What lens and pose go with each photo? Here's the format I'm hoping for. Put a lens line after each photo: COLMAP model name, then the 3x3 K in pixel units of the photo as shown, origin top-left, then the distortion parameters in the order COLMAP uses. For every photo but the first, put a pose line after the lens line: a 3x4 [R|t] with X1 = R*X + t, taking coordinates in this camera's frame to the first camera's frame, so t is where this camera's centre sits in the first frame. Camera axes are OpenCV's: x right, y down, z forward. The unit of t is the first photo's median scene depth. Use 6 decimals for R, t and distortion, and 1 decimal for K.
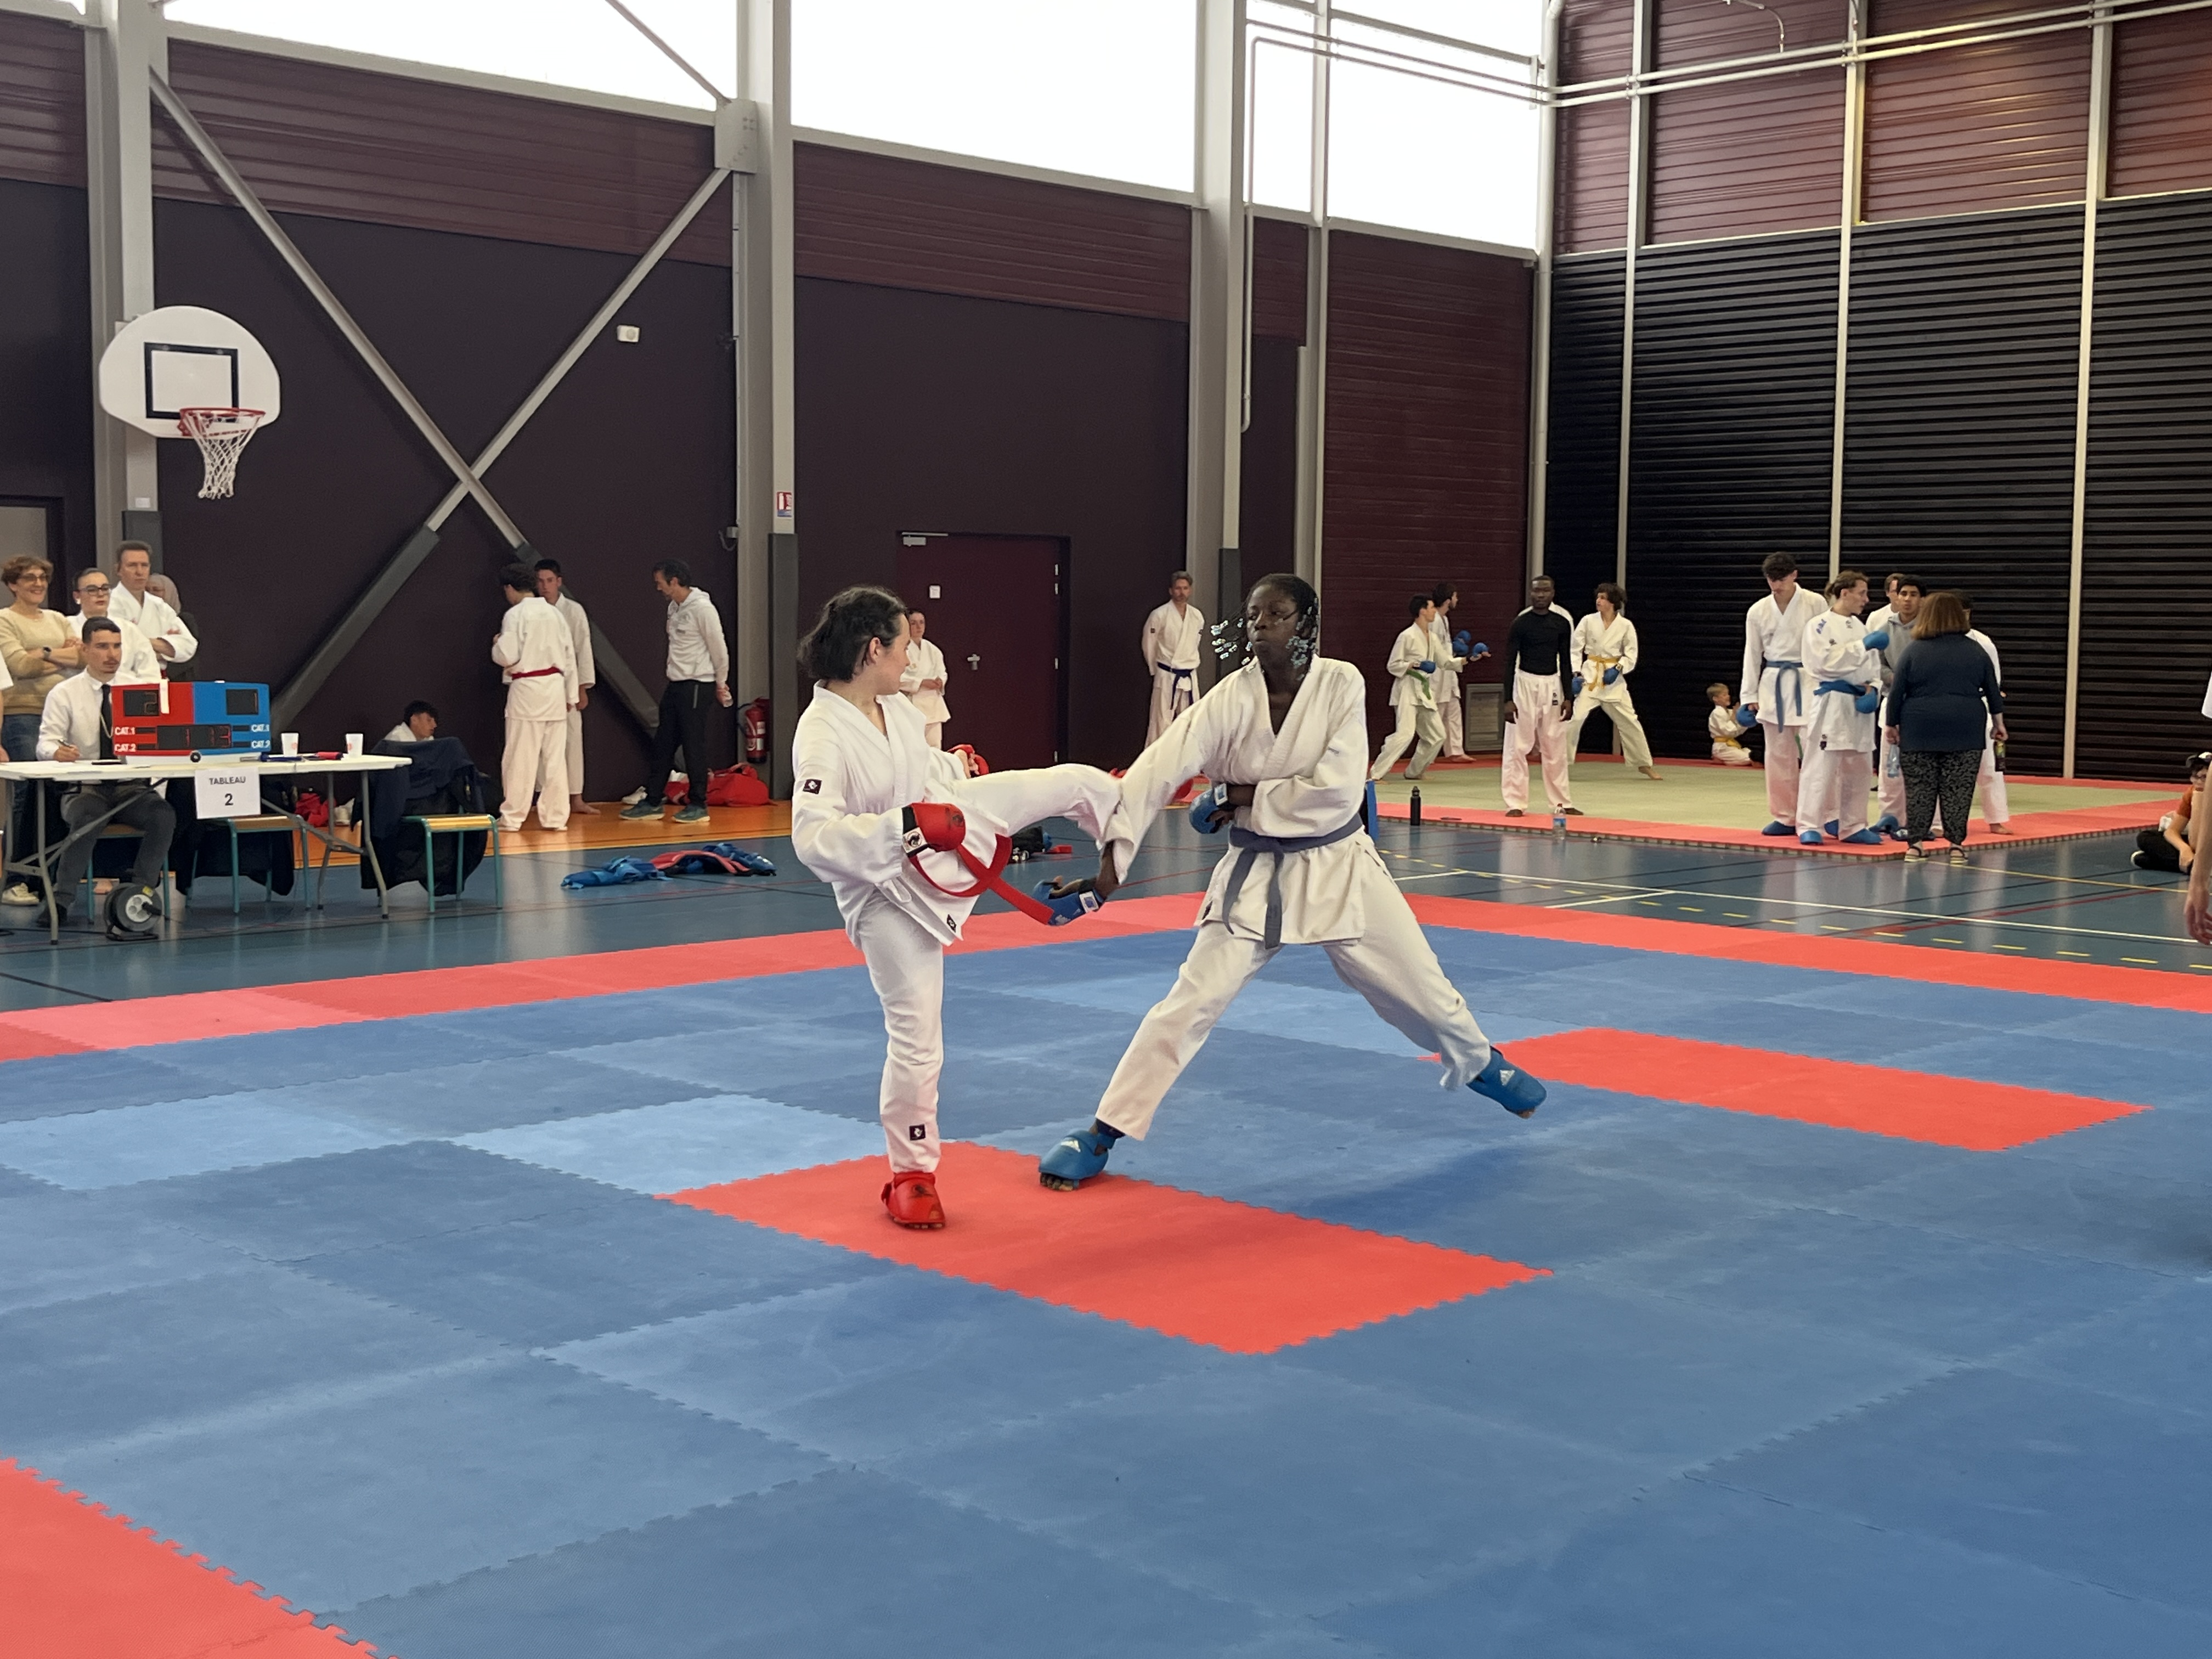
lens RADIAL K [[2744.3, 0, 1112.8], [0, 2744.3, 822.6], [0, 0, 1]] dist [0.050422, 0.000000]
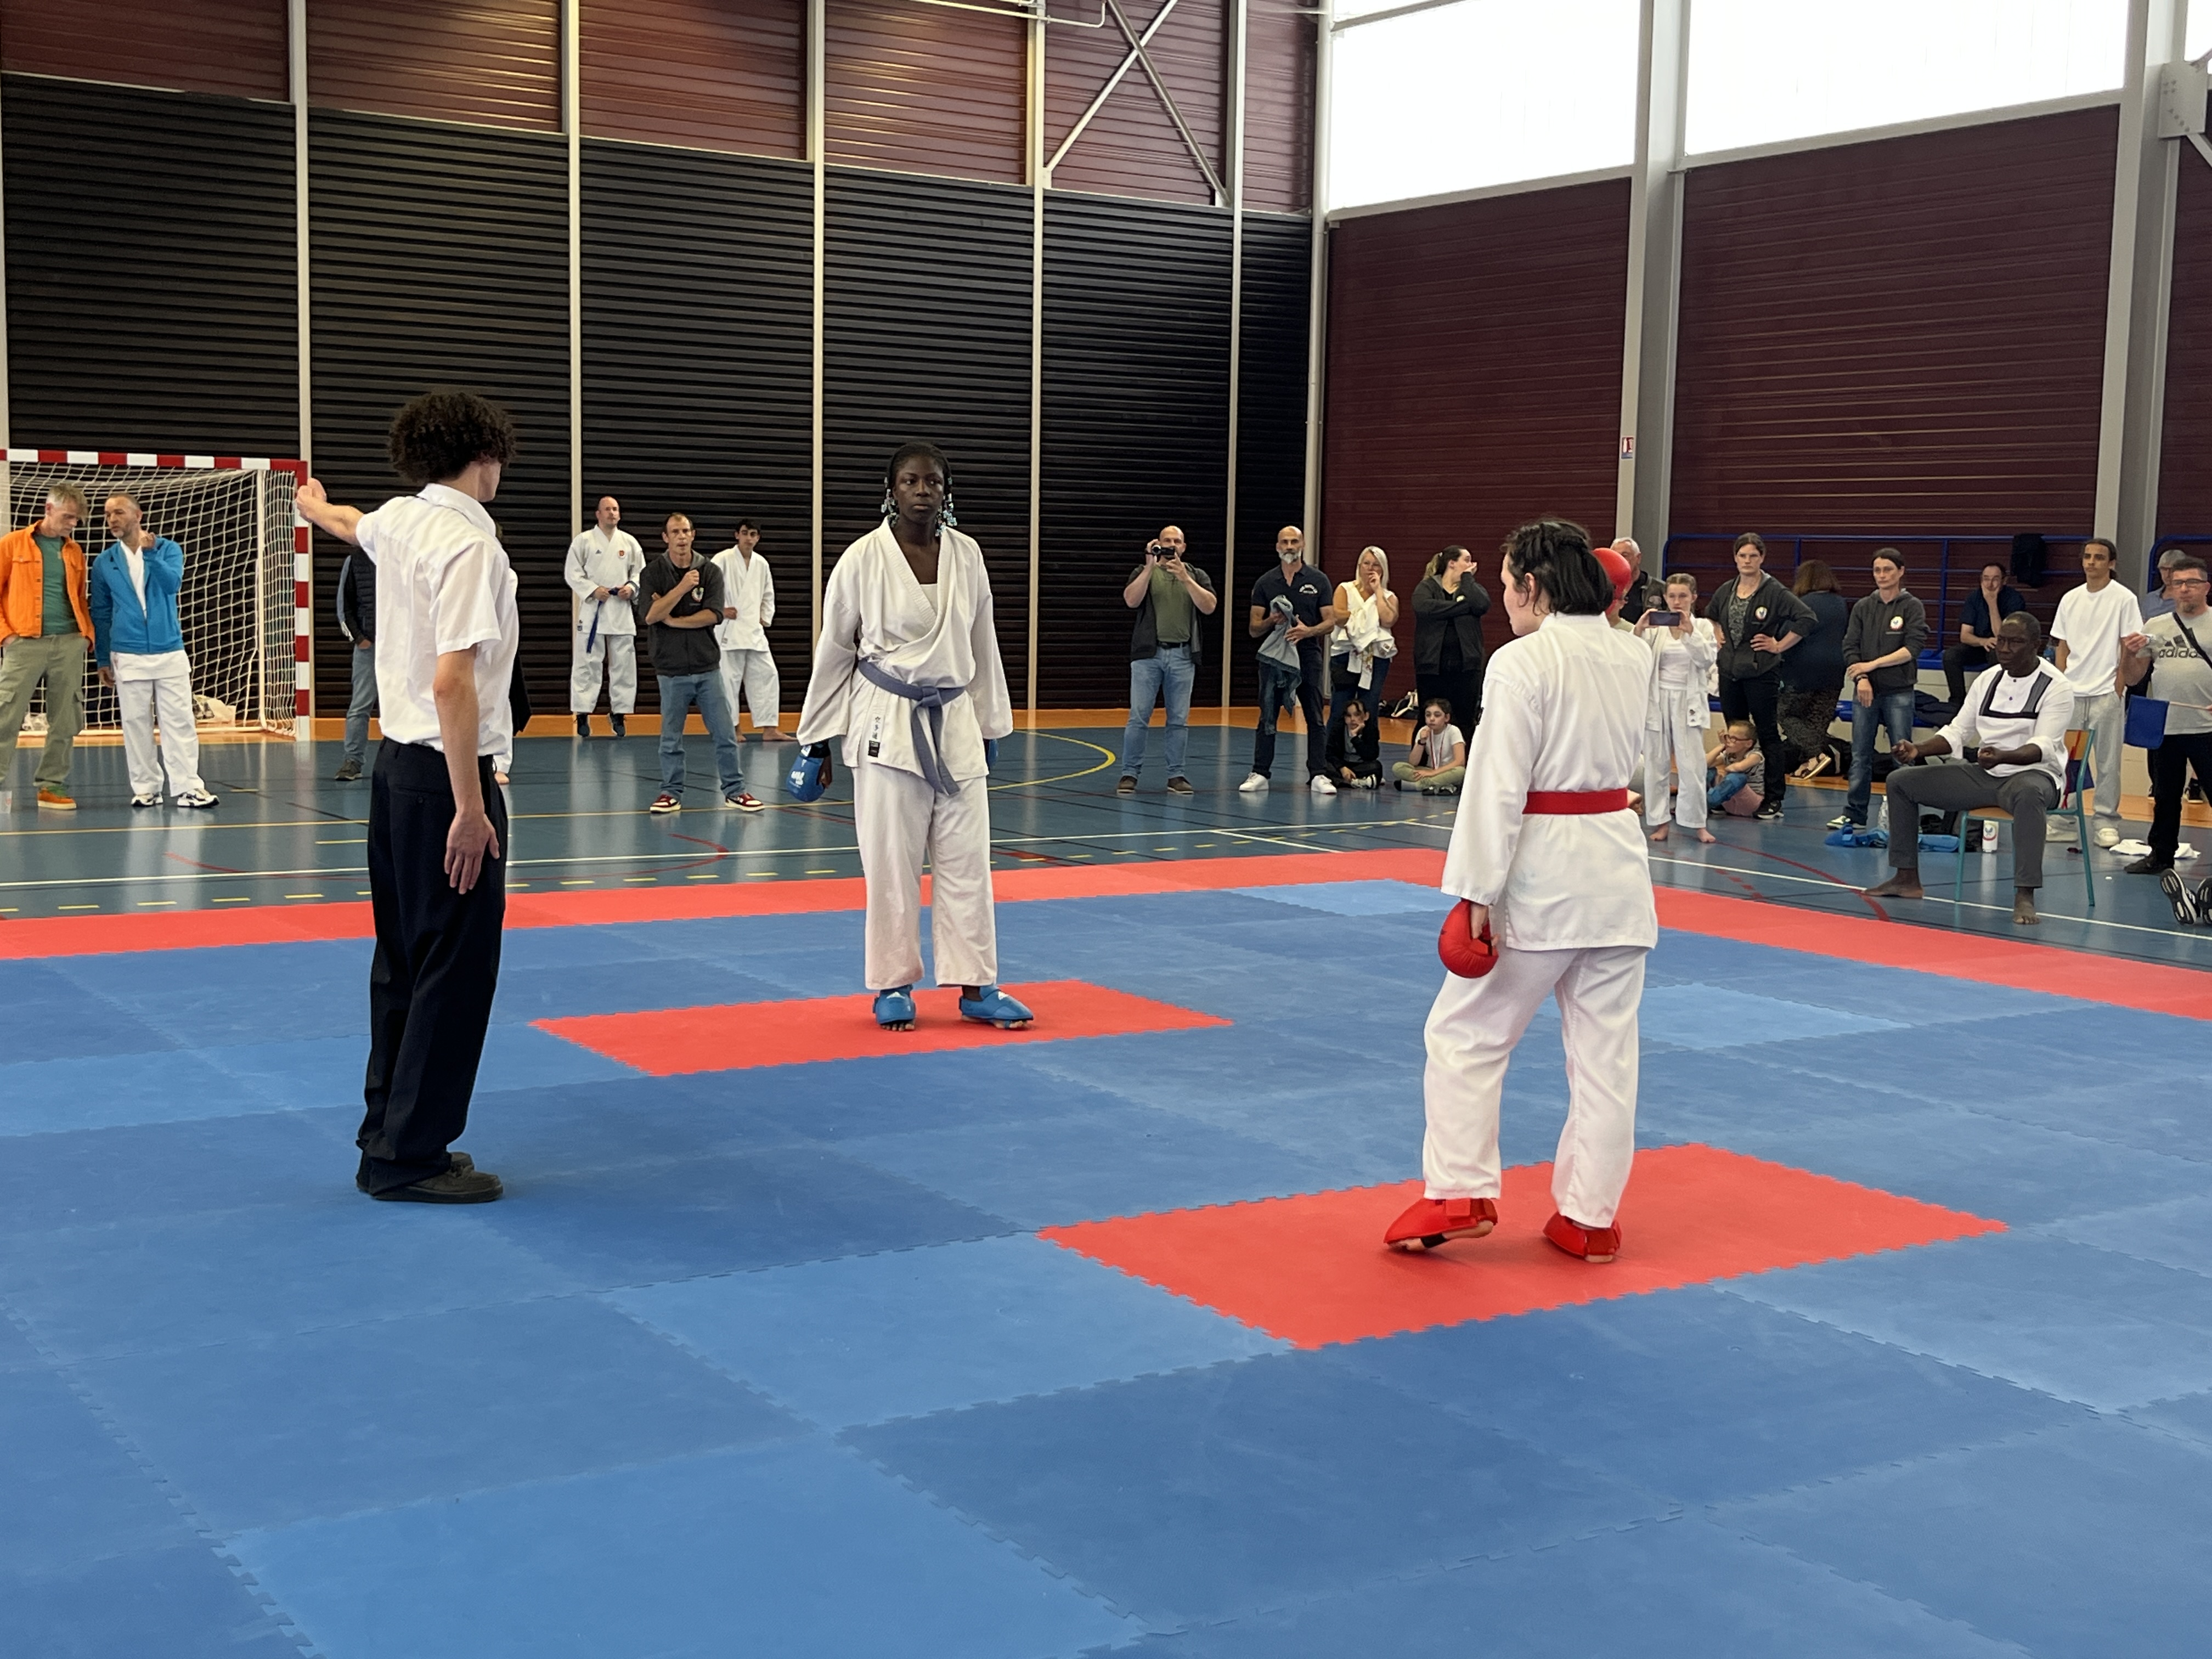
lens RADIAL K [[2744.3, 0, 1131.9], [0, 2744.3, 858.2], [0, 0, 1]] dist [0.050422, 0.000000]
pose [[0.215909, -0.112068, 0.969961, -1.302329], [0.062010, 0.992960, 0.100922, -0.110424], [-0.974442, 0.038358, 0.221339, 1.277690]]
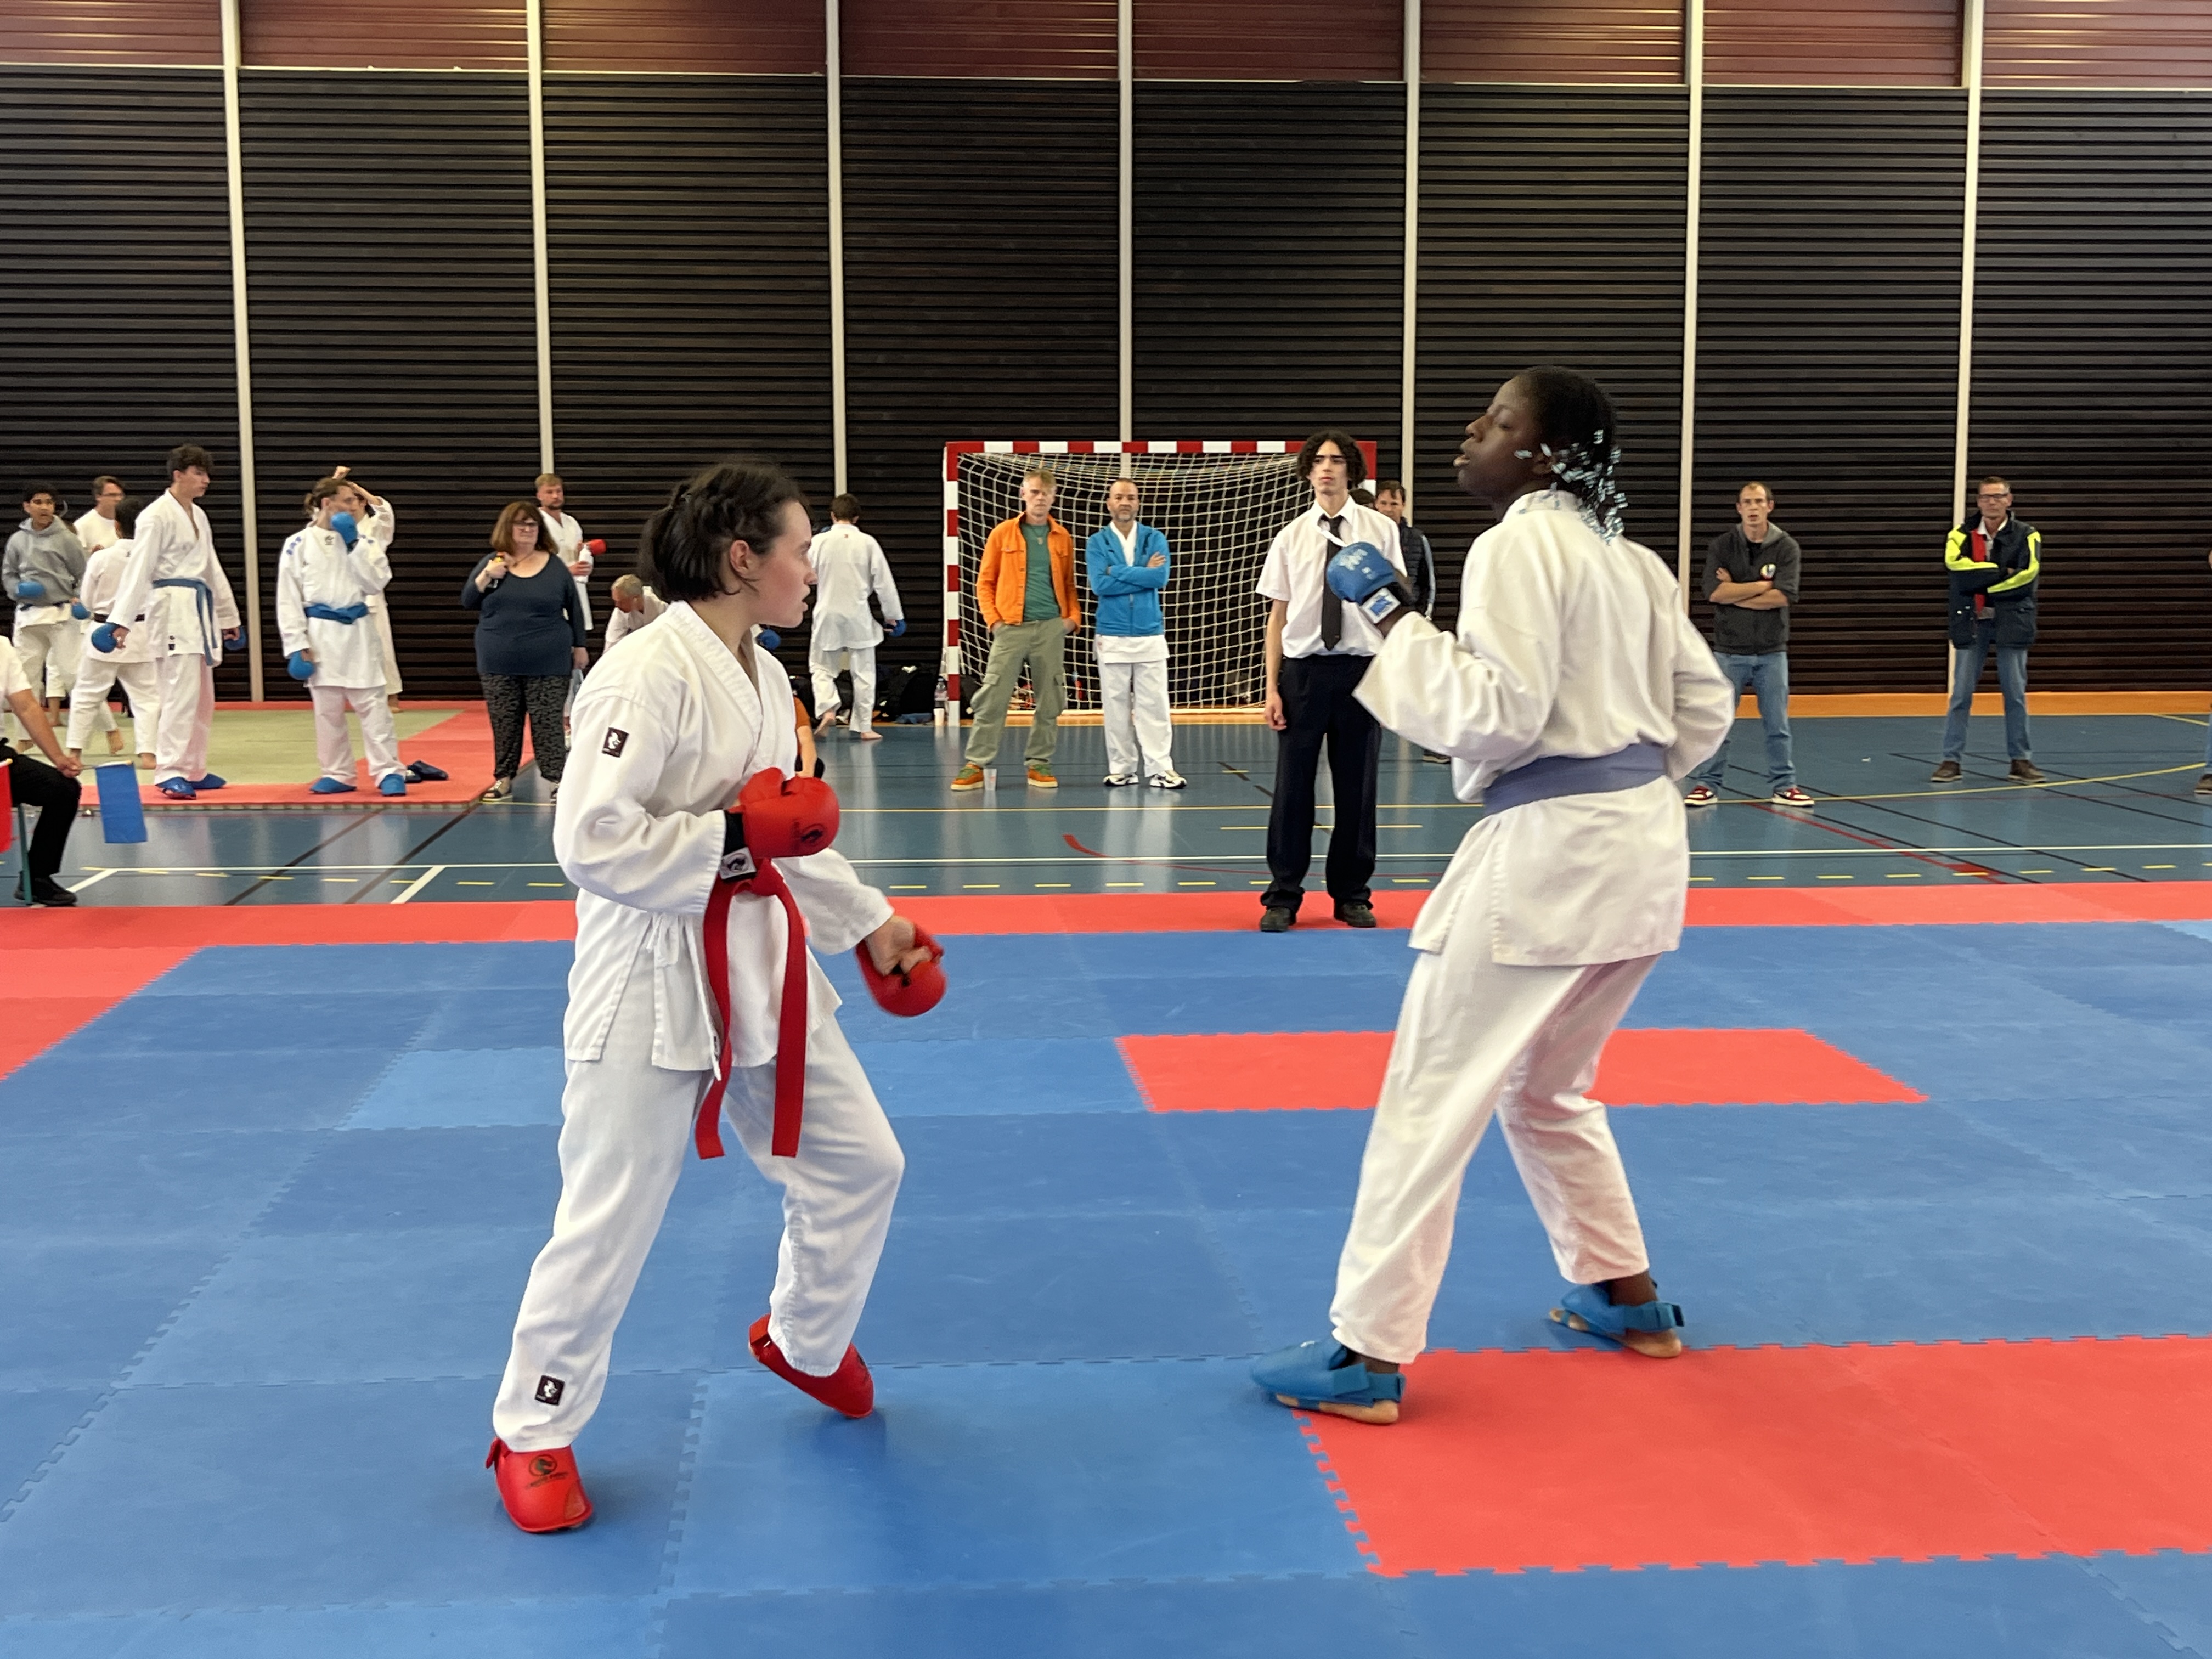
lens RADIAL K [[2744.3, 0, 1091.4], [0, 2744.3, 874.5], [0, 0, 1]] dist [0.050422, 0.000000]
pose [[0.650961, -0.107924, 0.751401, -0.901917], [0.070543, 0.994159, 0.081678, -0.081120], [-0.755827, -0.000163, 0.654772, 0.995178]]
